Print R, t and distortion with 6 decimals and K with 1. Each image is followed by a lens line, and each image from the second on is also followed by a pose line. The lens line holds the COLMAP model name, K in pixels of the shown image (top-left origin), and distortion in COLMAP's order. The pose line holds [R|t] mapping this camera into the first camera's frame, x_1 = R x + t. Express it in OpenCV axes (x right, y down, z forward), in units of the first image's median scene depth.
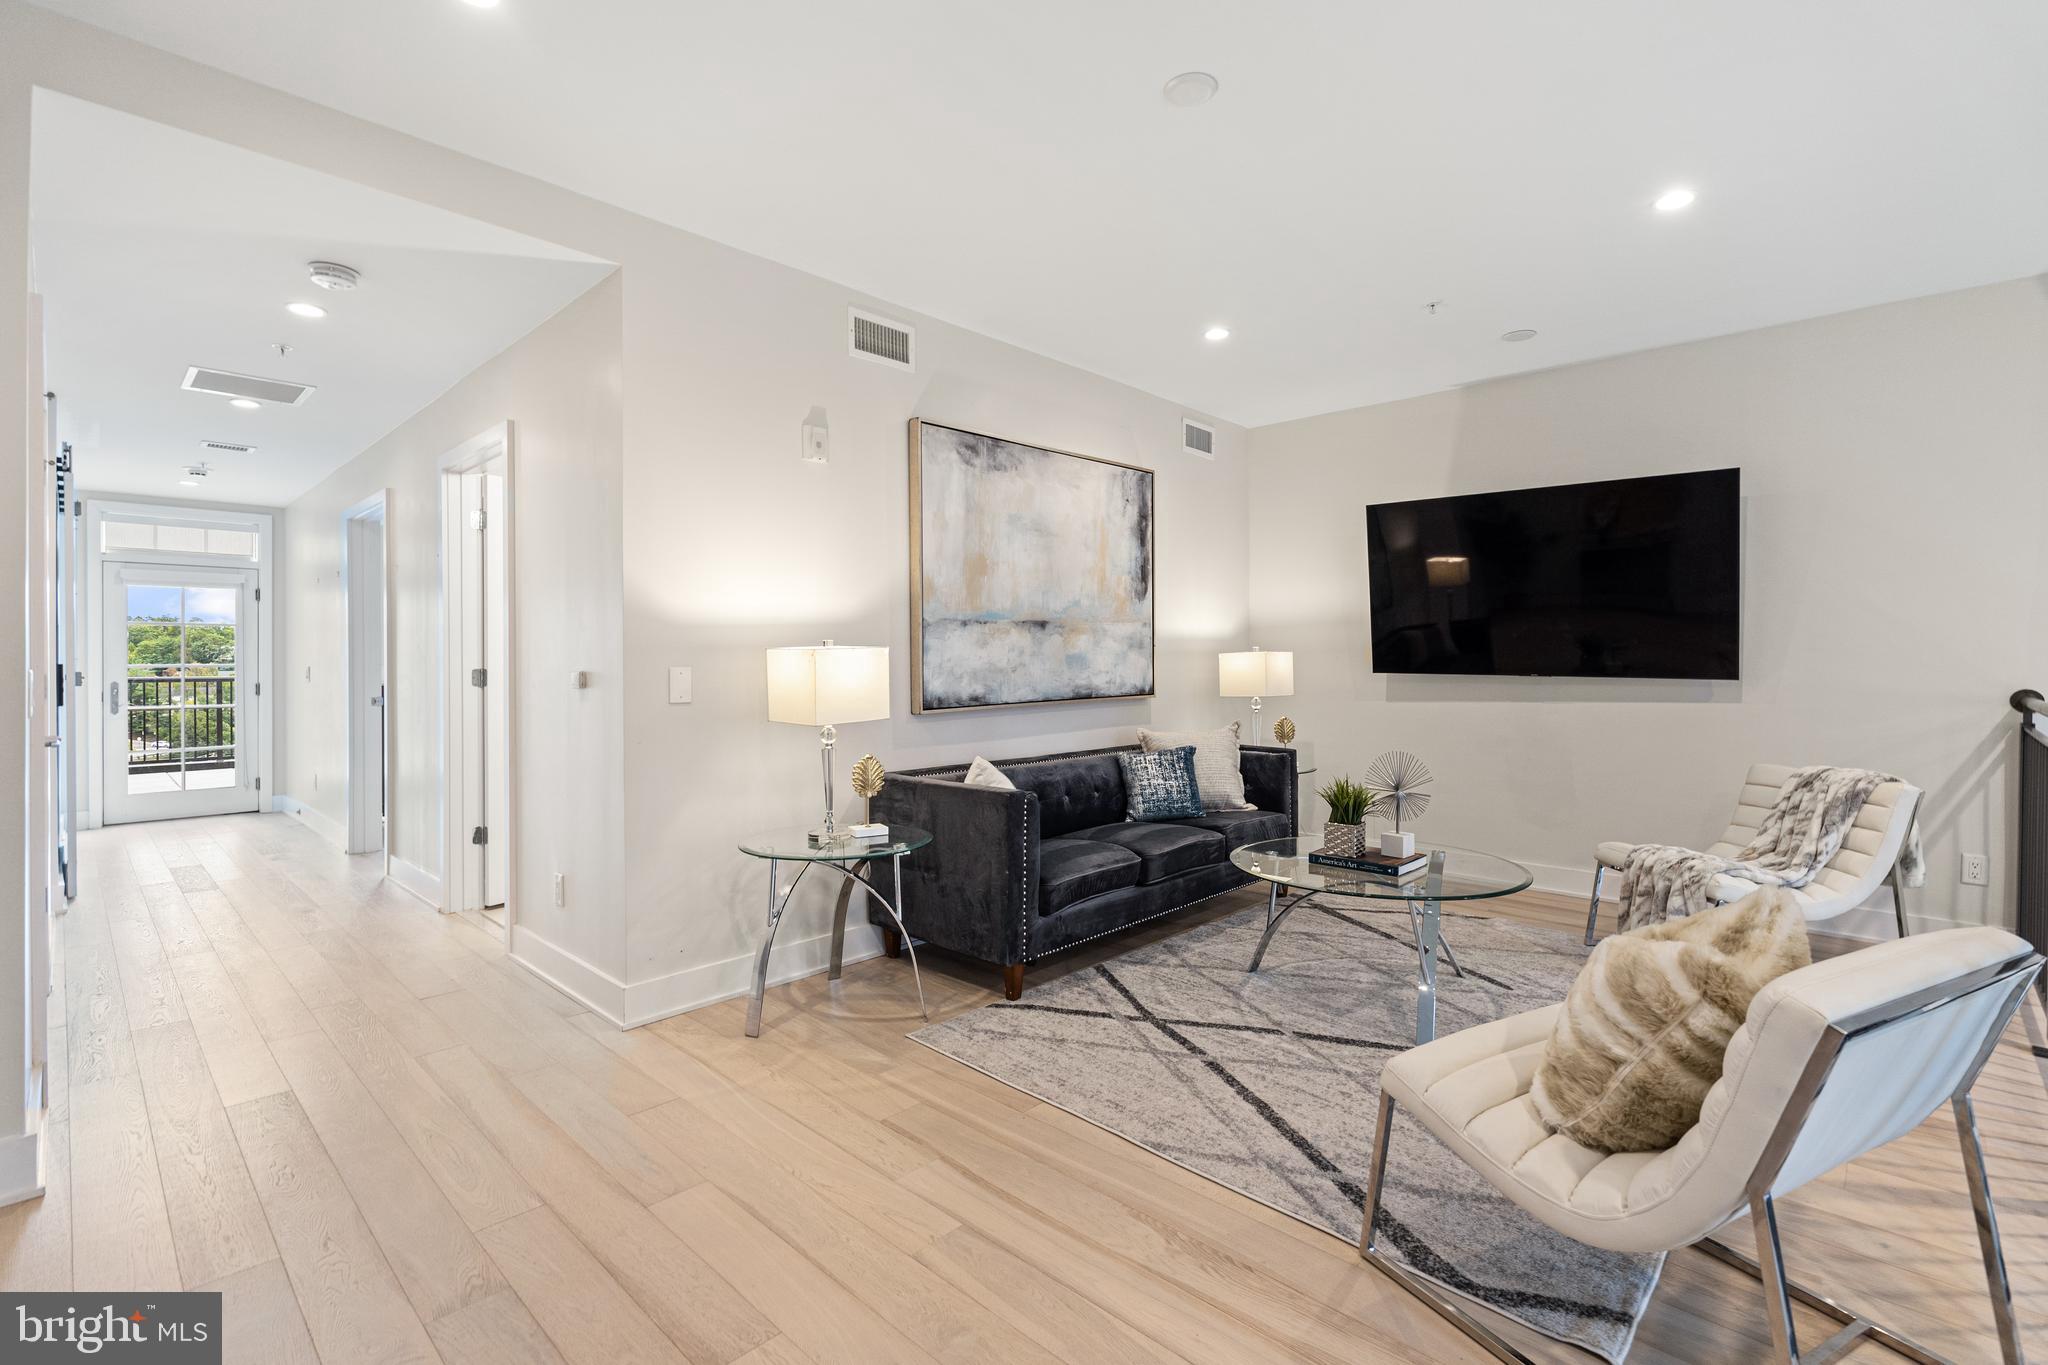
lens RADIAL K [[929.4, 0, 1063.5], [0, 929.4, 663.4], [0, 0, 1]] dist [0.005814, -0.001436]
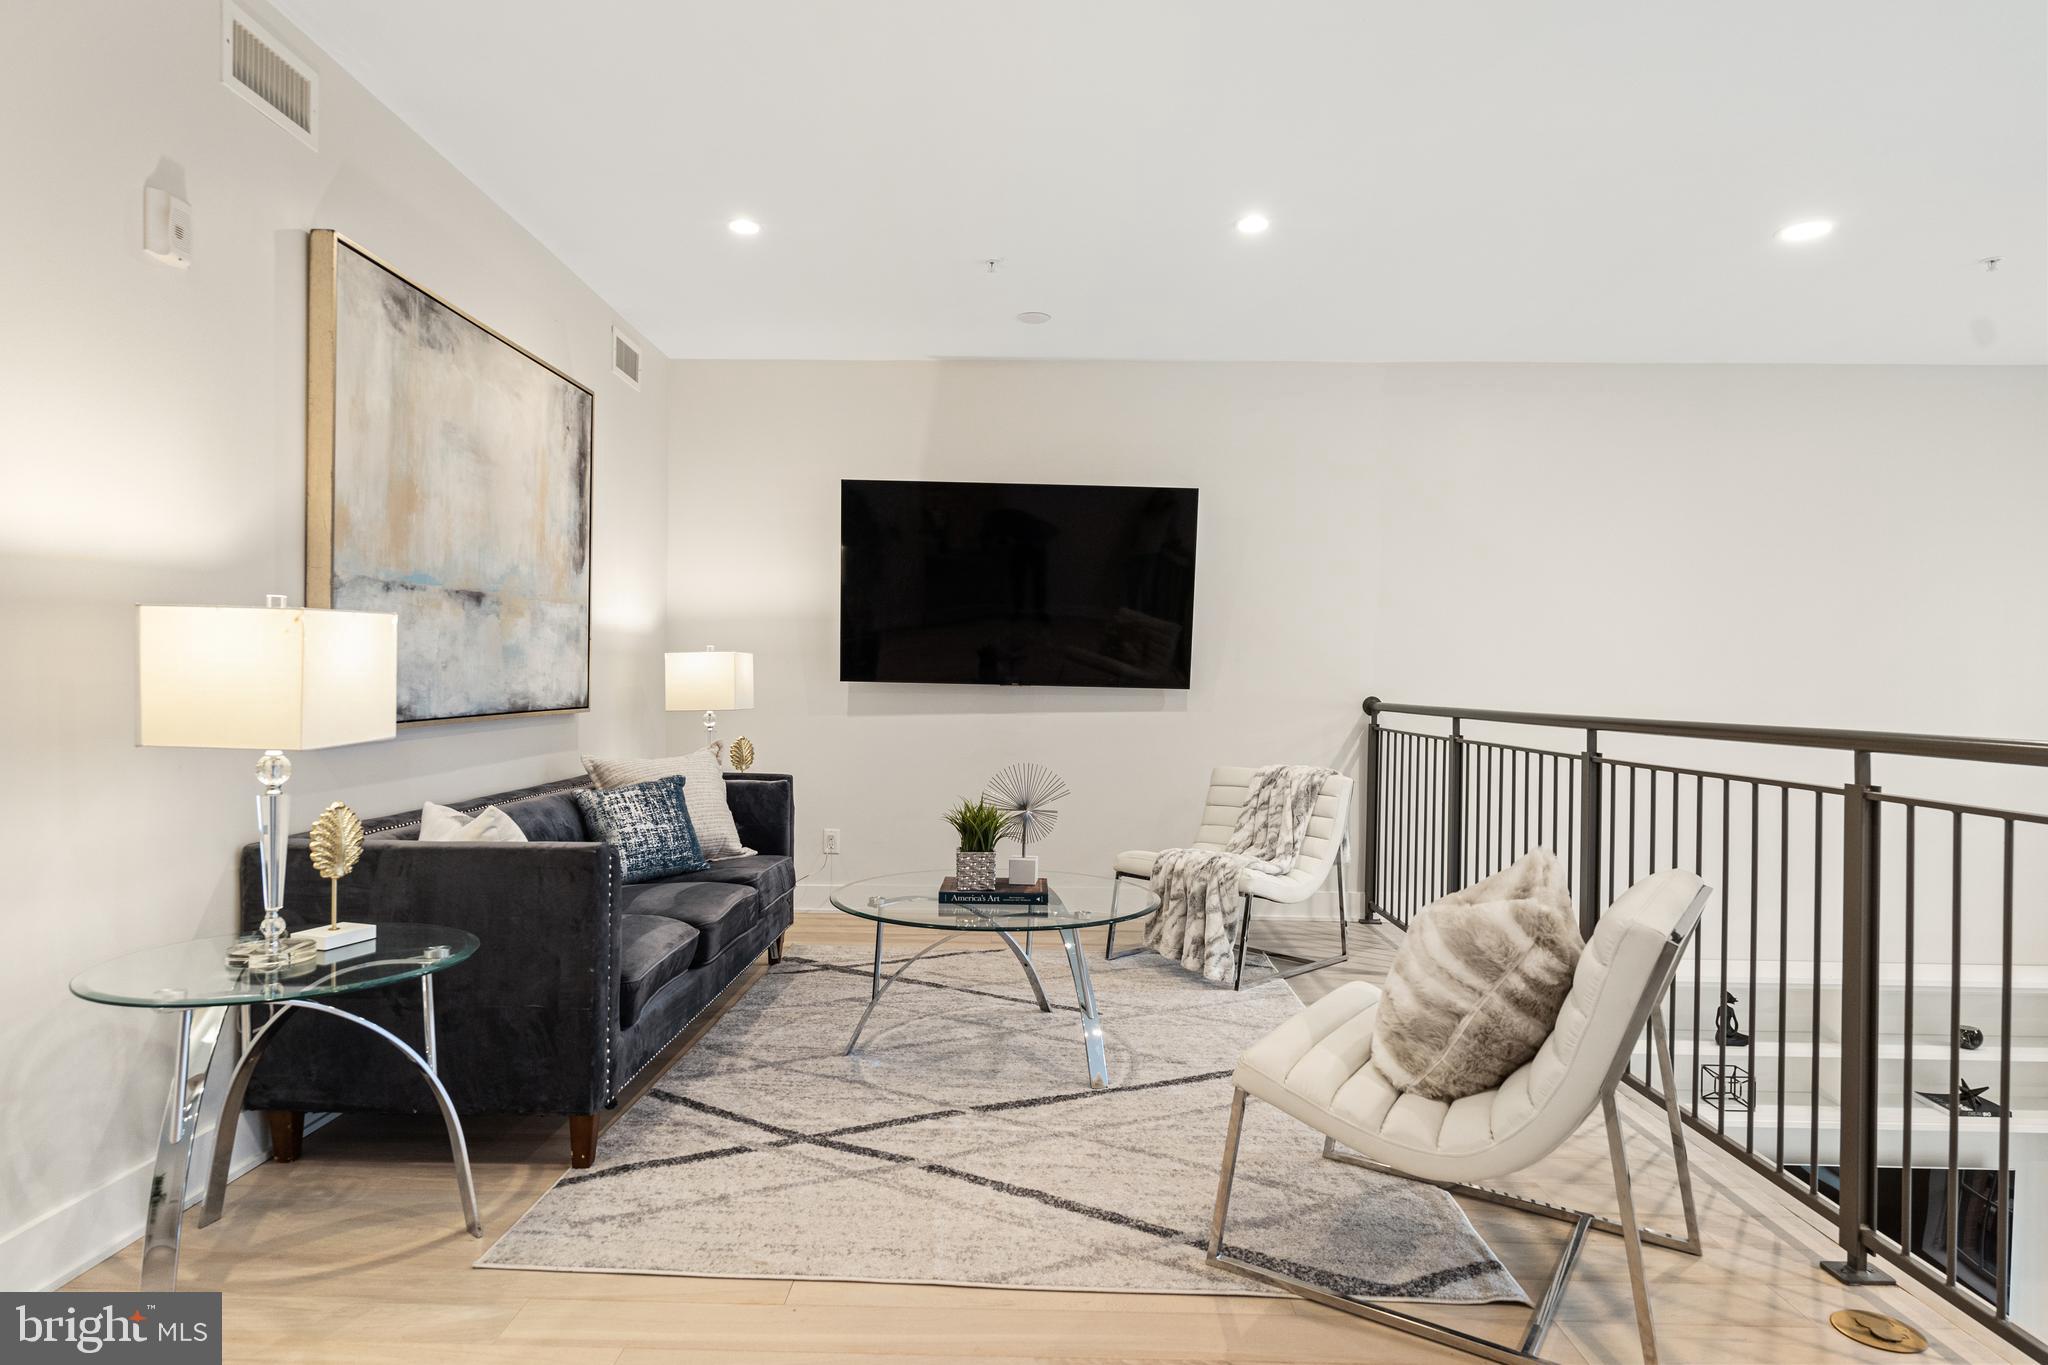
lens RADIAL K [[1140.1, 0, 1025.3], [0, 1140.1, 684.2], [0, 0, 1]] dist [-0.002472, 0.001356]
pose [[0.749972, 0.009479, 0.661402, -0.313770], [-0.009310, 0.999950, -0.003774, 0.021592], [-0.661404, -0.003328, 0.750022, 0.176851]]
